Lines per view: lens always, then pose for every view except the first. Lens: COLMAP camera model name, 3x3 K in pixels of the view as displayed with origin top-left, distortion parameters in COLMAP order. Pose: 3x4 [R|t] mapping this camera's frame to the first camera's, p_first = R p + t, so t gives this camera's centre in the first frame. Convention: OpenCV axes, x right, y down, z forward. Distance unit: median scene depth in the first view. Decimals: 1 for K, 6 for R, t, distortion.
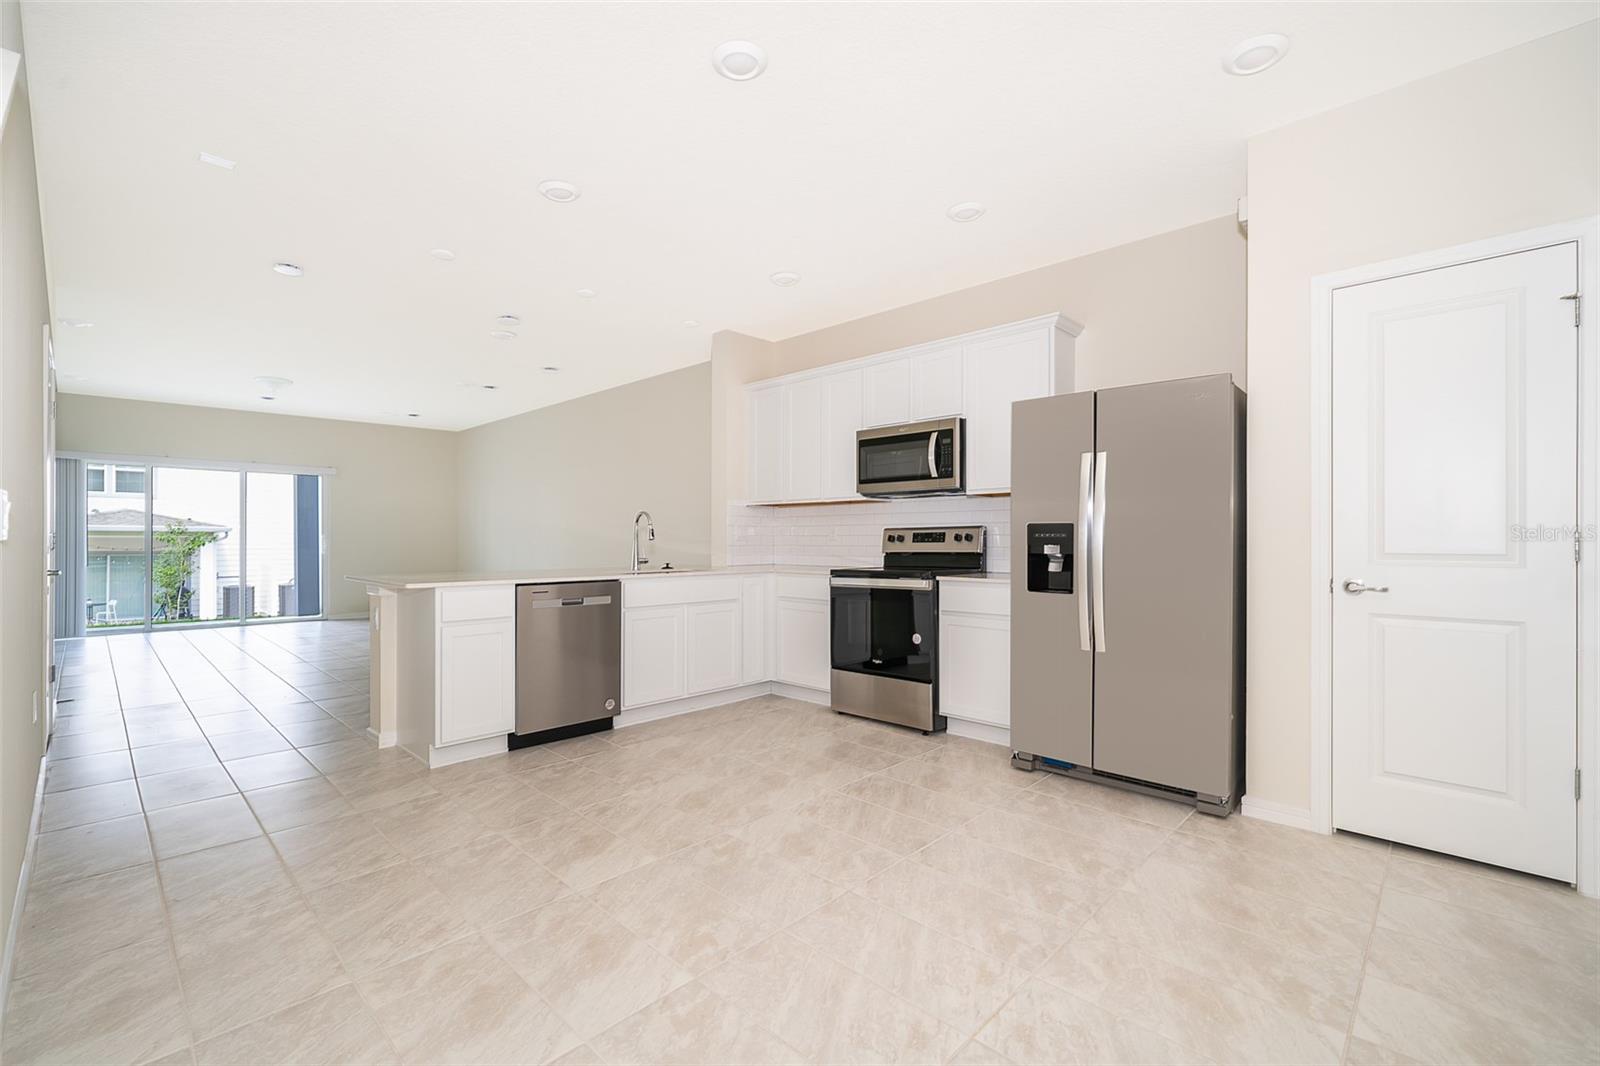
lens RADIAL K [[701.5, 0, 800.0], [0, 701.5, 543.1], [0, 0, 1]] dist [-0.003084, 0.000527]
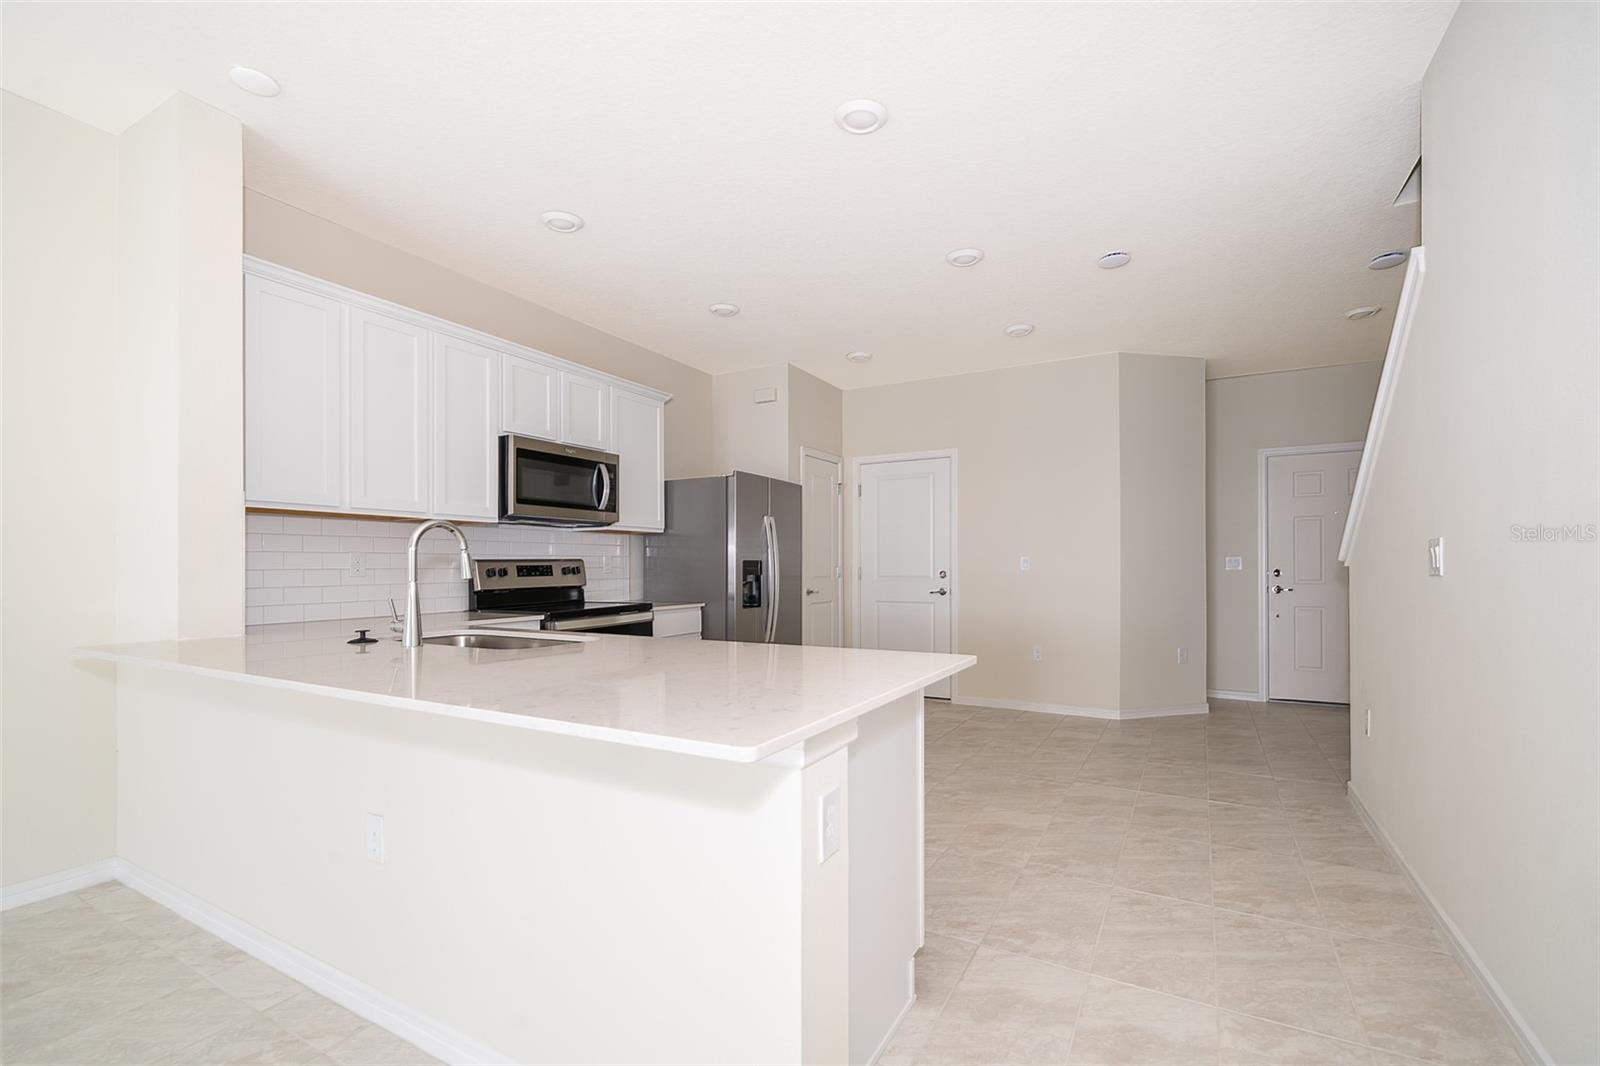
lens RADIAL K [[701.5, 0, 814.8], [0, 701.5, 555.1], [0, 0, 1]] dist [-0.003084, 0.000527]
pose [[-0.274111, 0.017647, 0.961536, -0.963049], [0.012388, 0.999813, -0.014818, -0.013527], [-0.961618, 0.007850, -0.274278, 1.141098]]
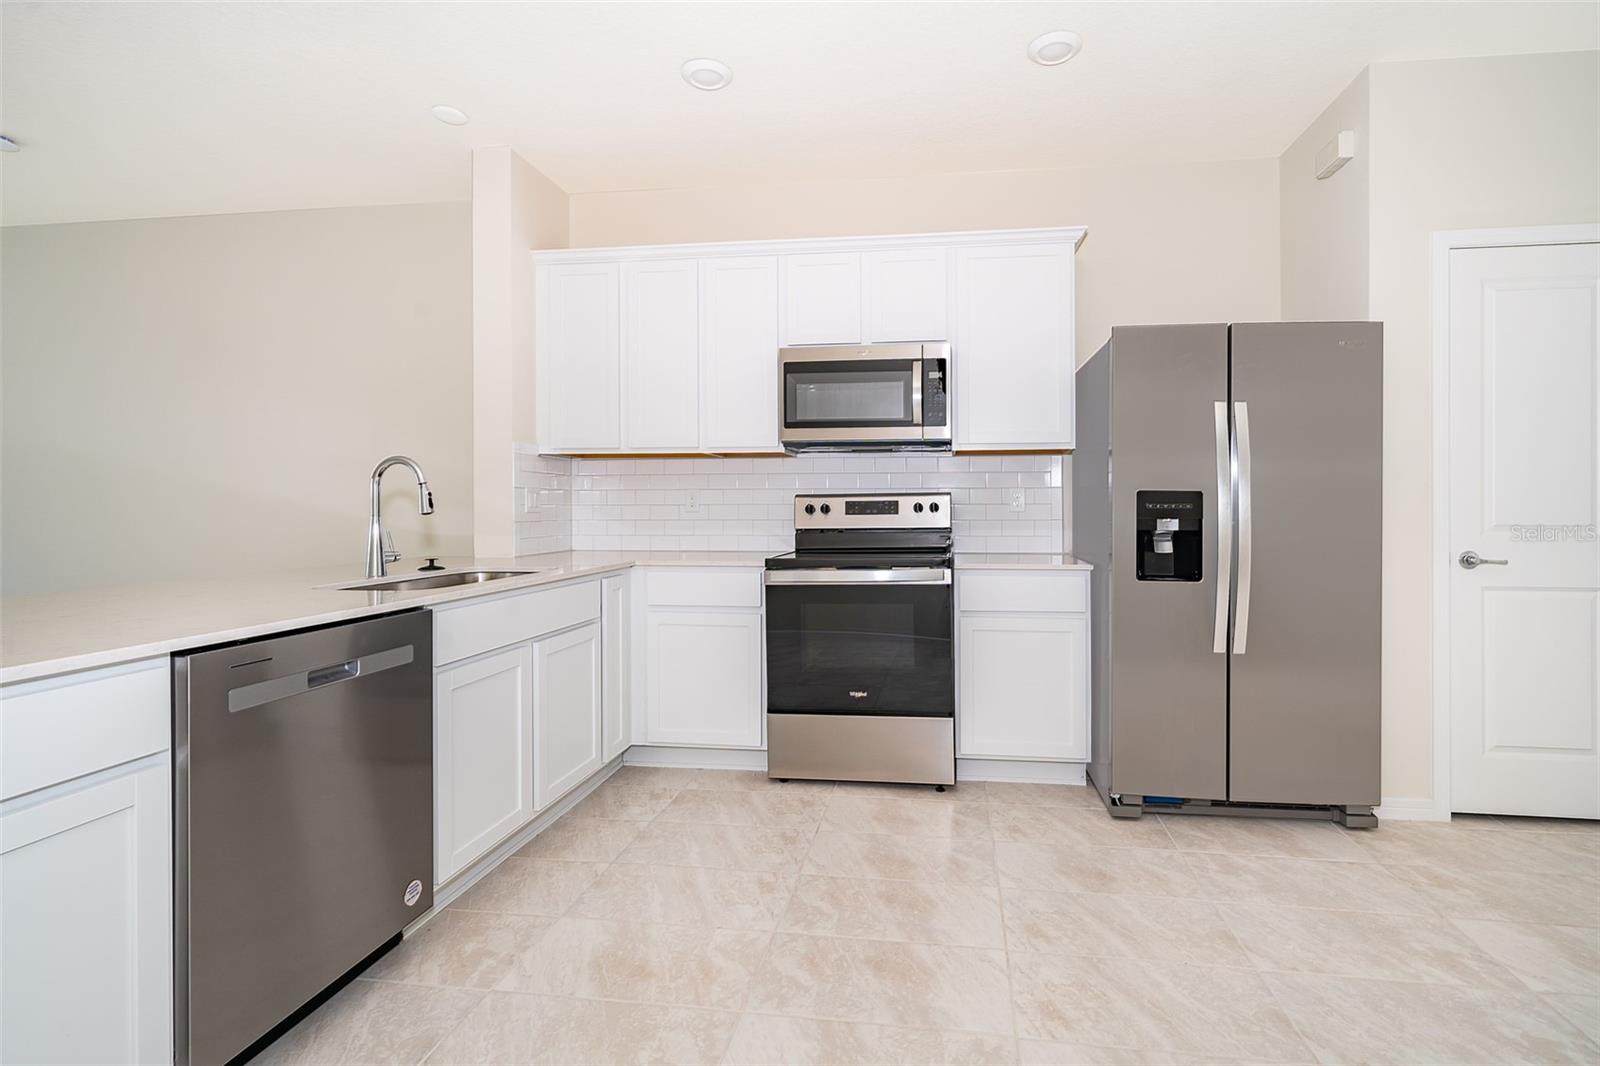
lens RADIAL K [[701.5, 0, 802.5], [0, 701.5, 512.0], [0, 0, 1]] dist [-0.003084, 0.000527]
pose [[0.796174, -0.006278, 0.605035, -0.394587], [0.003971, 0.999979, 0.005151, -0.009863], [-0.605054, -0.001698, 0.796182, 0.588302]]
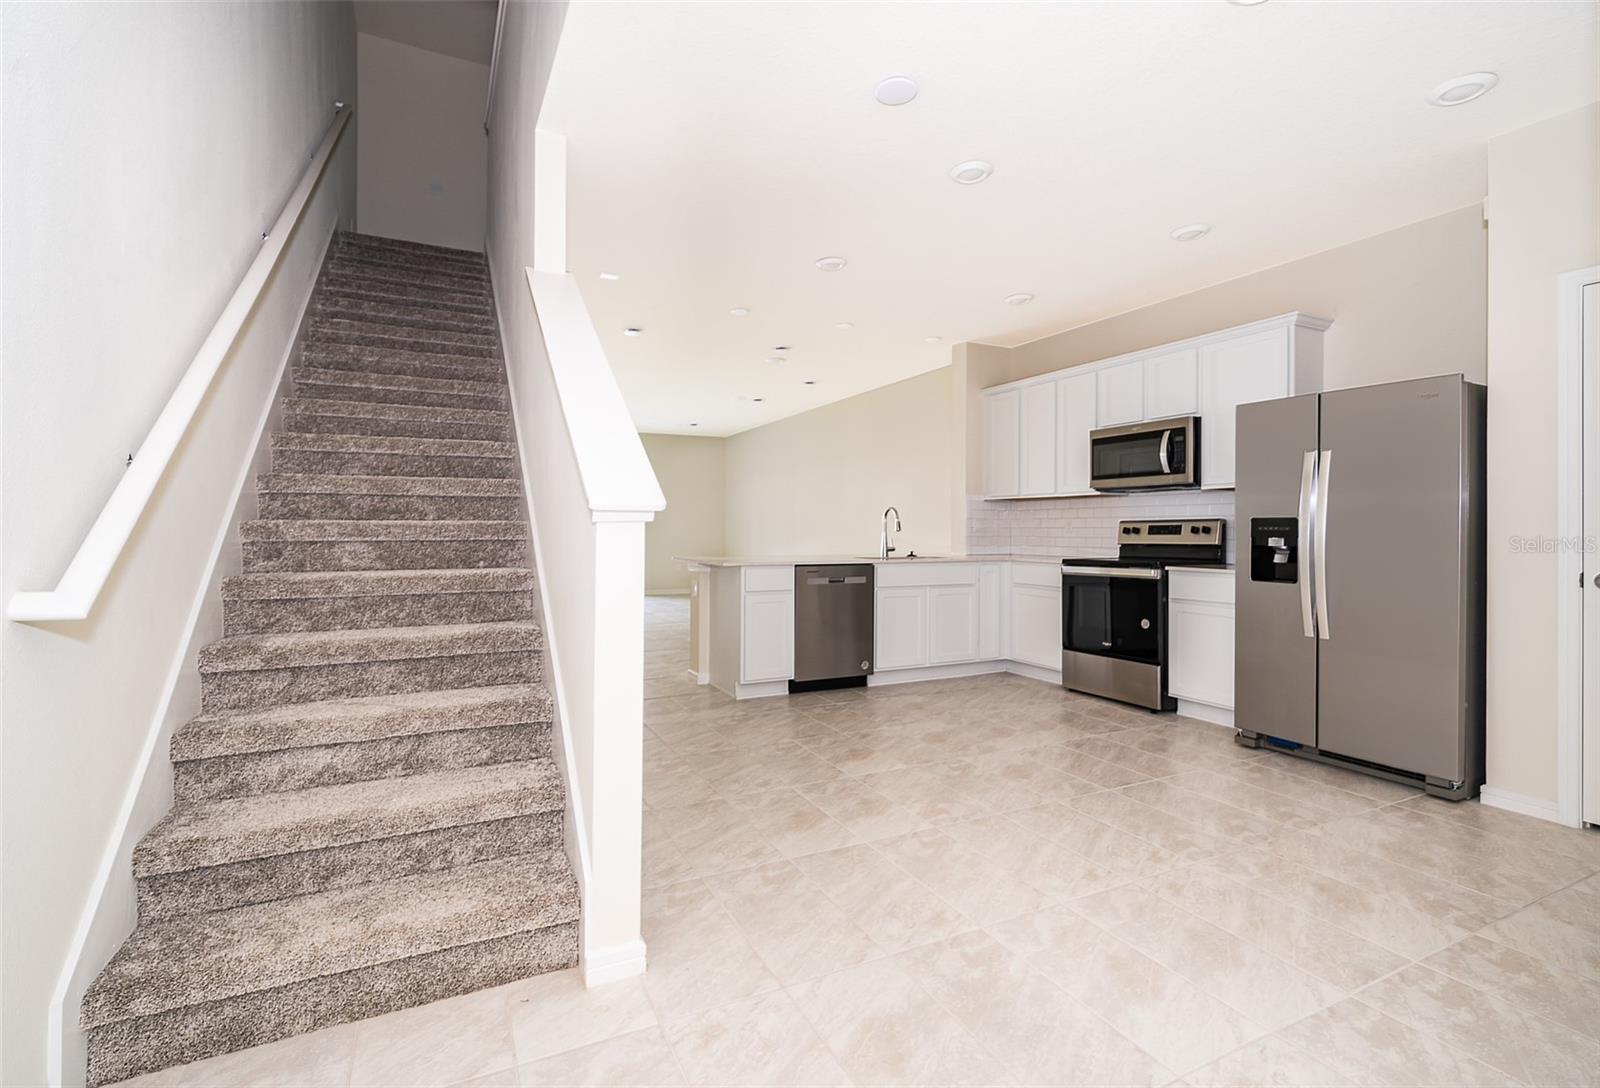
lens RADIAL K [[754.6, 0, 744.0], [0, 754.6, 529.0], [0, 0, 1]] dist [-0.002508, -0.000728]
pose [[0.921459, 0.002381, -0.388469, 0.053587], [-0.004899, 0.999973, -0.005493, -0.000201], [0.388446, 0.006964, 0.921445, -0.349731]]
